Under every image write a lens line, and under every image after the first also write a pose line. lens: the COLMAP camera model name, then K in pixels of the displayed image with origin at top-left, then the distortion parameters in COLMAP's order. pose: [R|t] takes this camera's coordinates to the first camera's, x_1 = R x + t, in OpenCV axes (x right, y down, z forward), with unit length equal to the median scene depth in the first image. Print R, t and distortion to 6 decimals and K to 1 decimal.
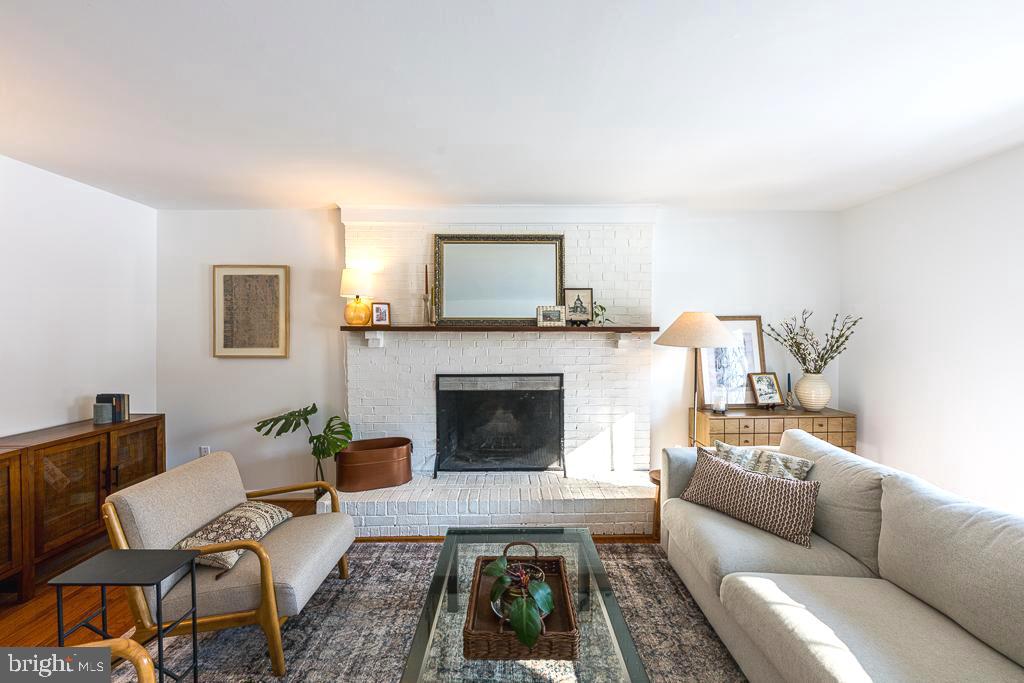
lens RADIAL K [[407.4, 0, 510.6], [0, 407.4, 340.6], [0, 0, 1]] dist [0.002839, 0.000105]
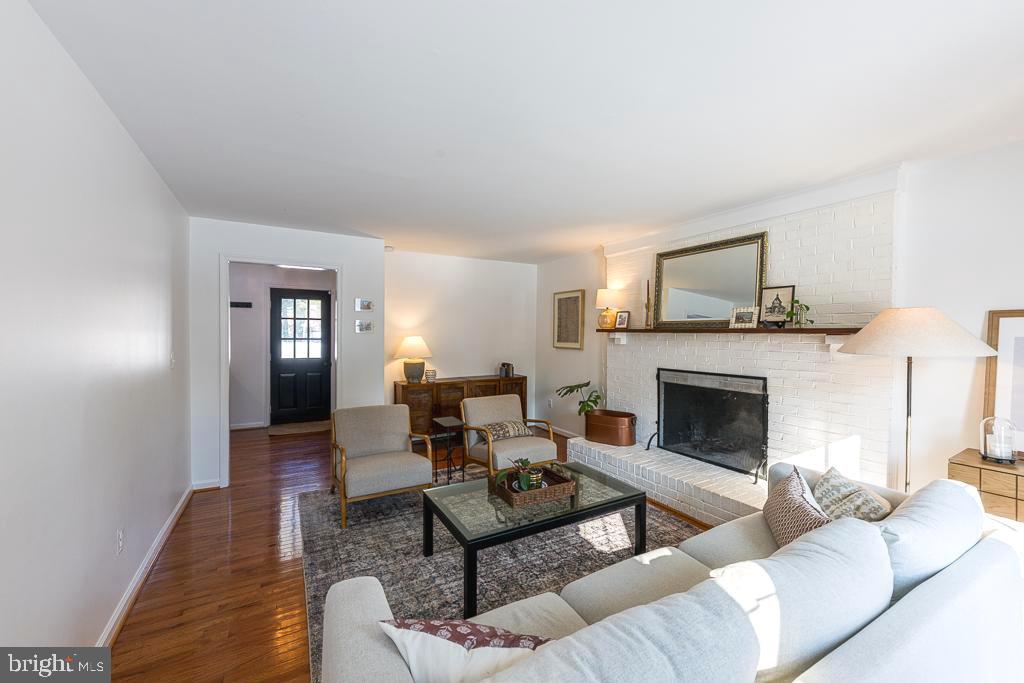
lens RADIAL K [[407.4, 0, 518.2], [0, 407.4, 339.1], [0, 0, 1]] dist [0.002839, 0.000105]
pose [[0.500693, 0.016897, -0.865460, 0.672008], [-0.017162, 0.999807, 0.009591, -0.007914], [0.865455, 0.010051, 0.500886, 0.024295]]
